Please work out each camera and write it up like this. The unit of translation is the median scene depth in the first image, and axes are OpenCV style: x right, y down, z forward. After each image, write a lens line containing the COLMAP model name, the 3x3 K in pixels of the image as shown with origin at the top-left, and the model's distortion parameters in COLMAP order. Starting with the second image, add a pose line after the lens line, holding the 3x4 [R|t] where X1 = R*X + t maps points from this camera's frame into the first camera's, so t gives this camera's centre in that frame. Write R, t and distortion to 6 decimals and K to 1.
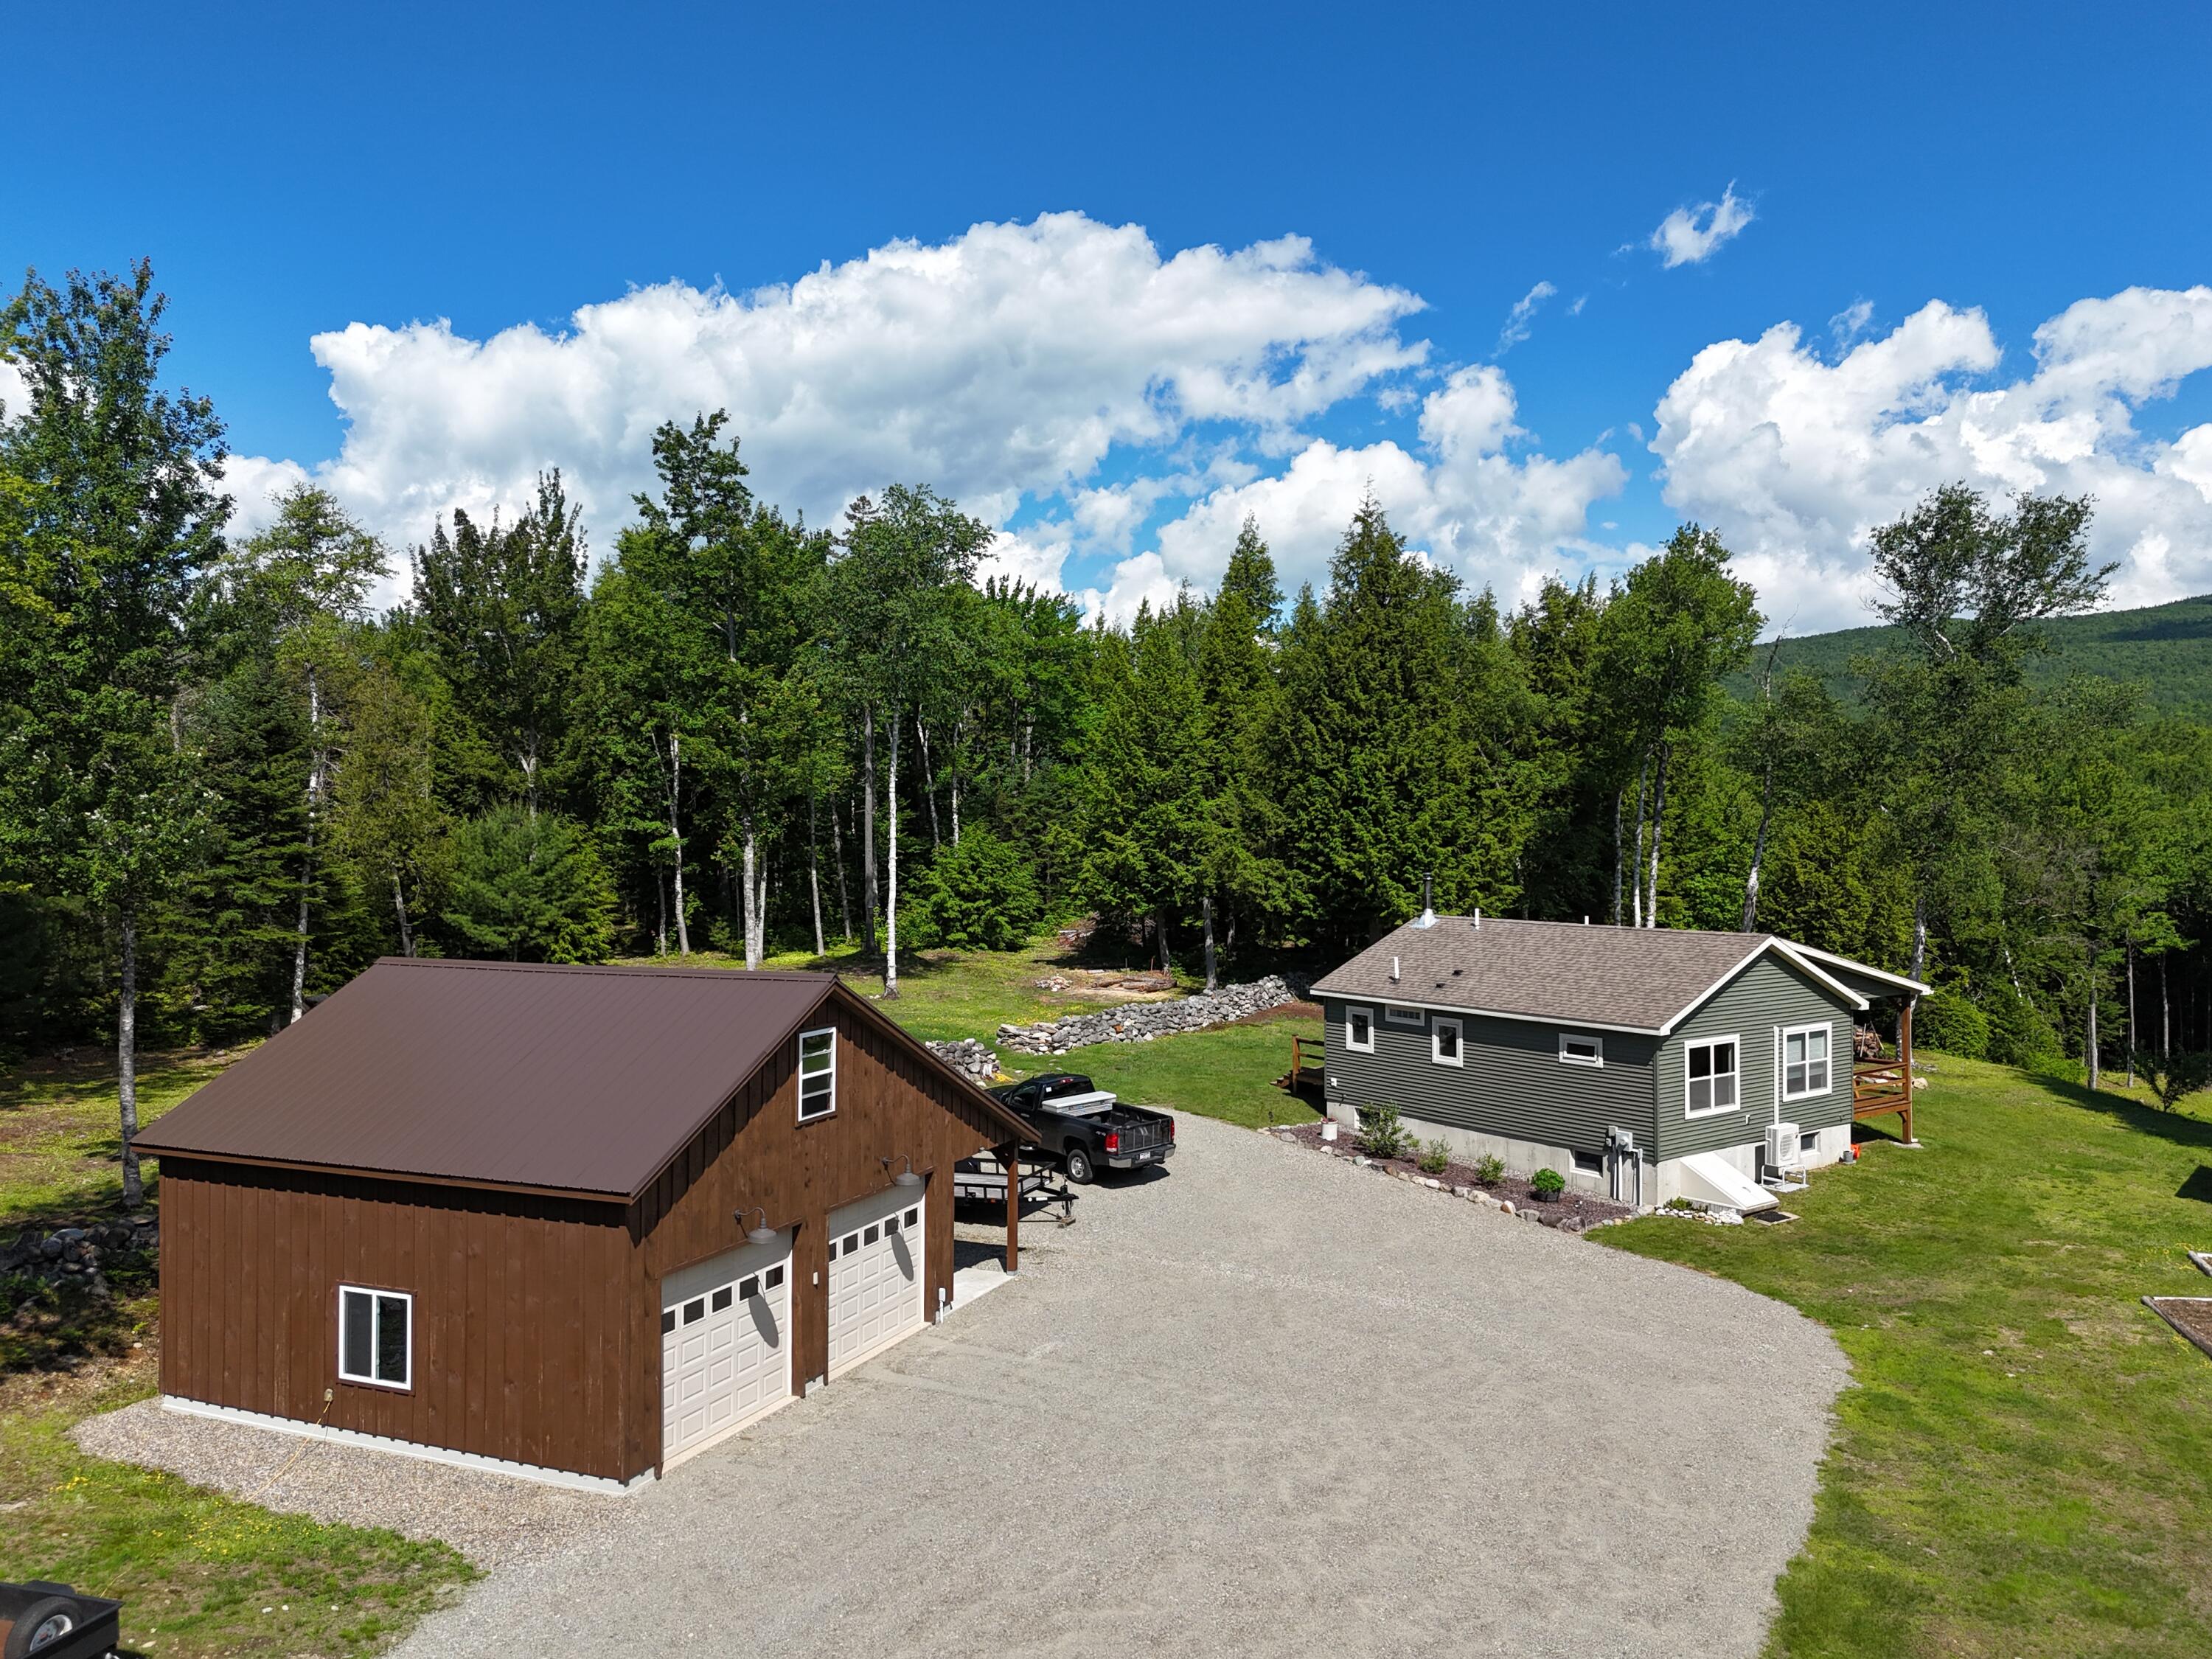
lens RADIAL K [[1583.6, 0, 1106.0], [0, 1583.6, 829.5], [0, 0, 1]] dist [0.071582, -0.076003]
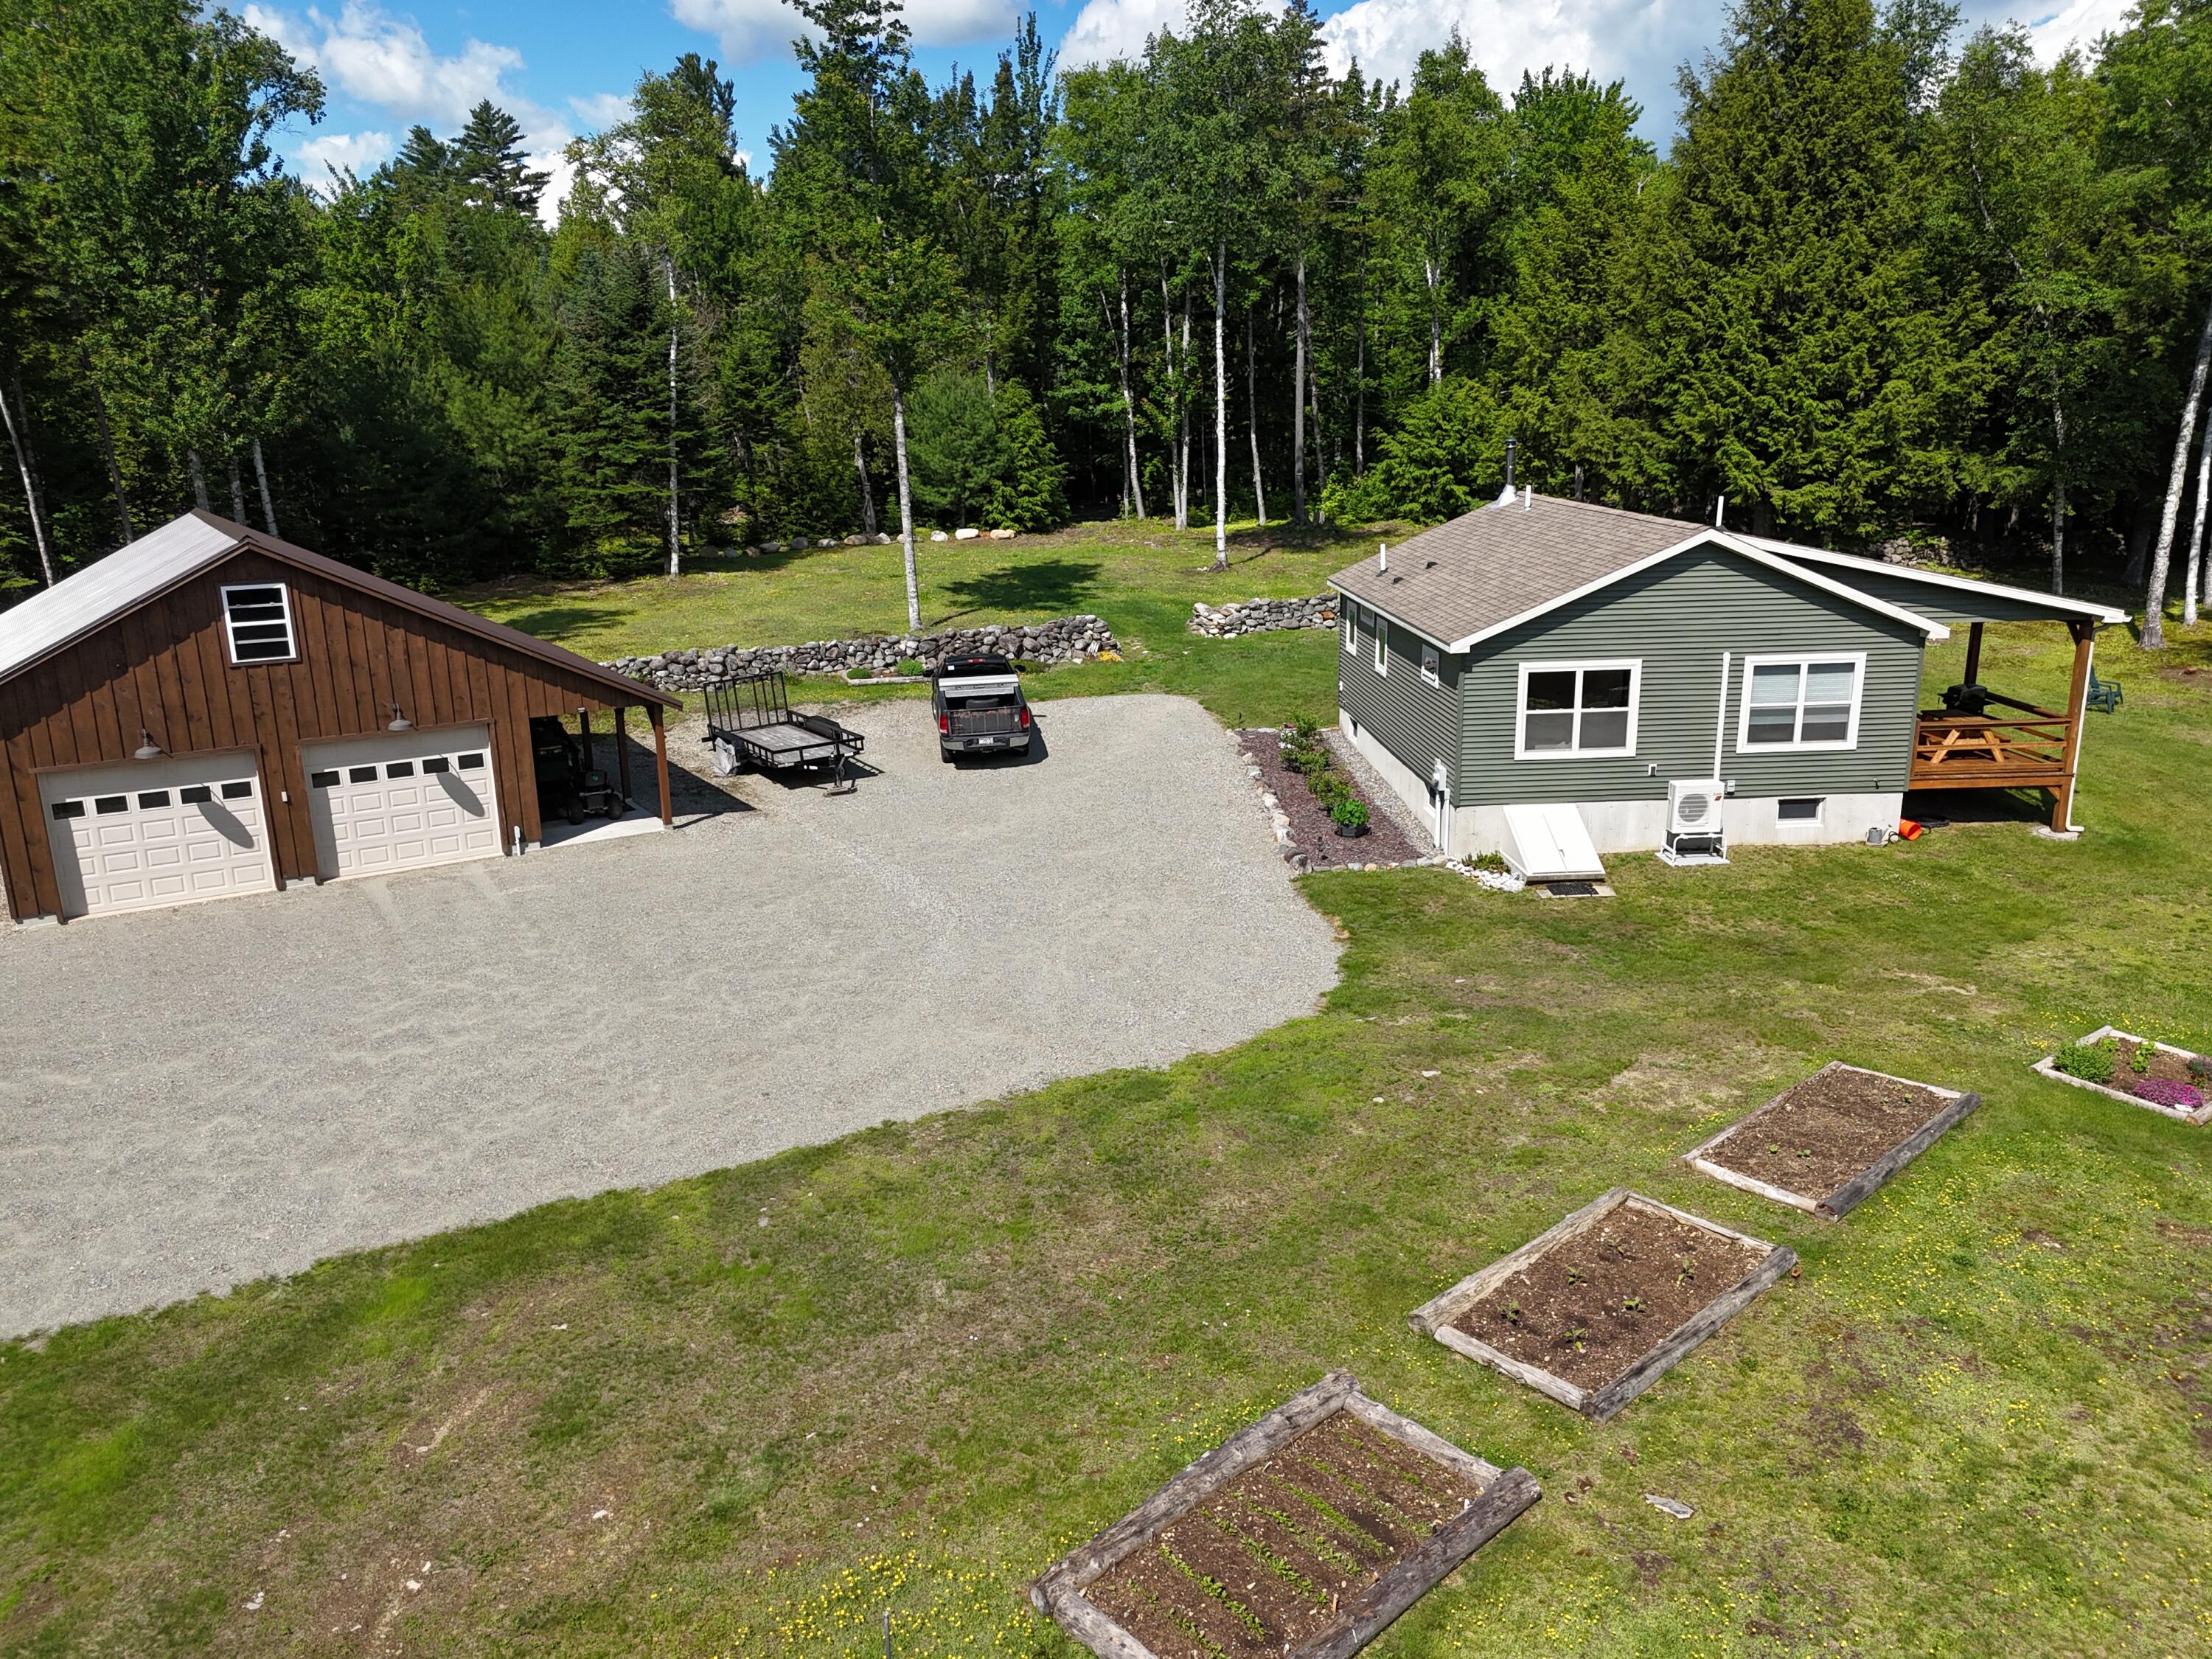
lens RADIAL K [[1583.6, 0, 1106.0], [0, 1583.6, 829.5], [0, 0, 1]] dist [0.071582, -0.076003]
pose [[0.840440, 0.130510, -0.525954, 0.579754], [0.015567, 0.964351, 0.264167, 0.001308], [0.541681, -0.230204, 0.808448, 0.224074]]
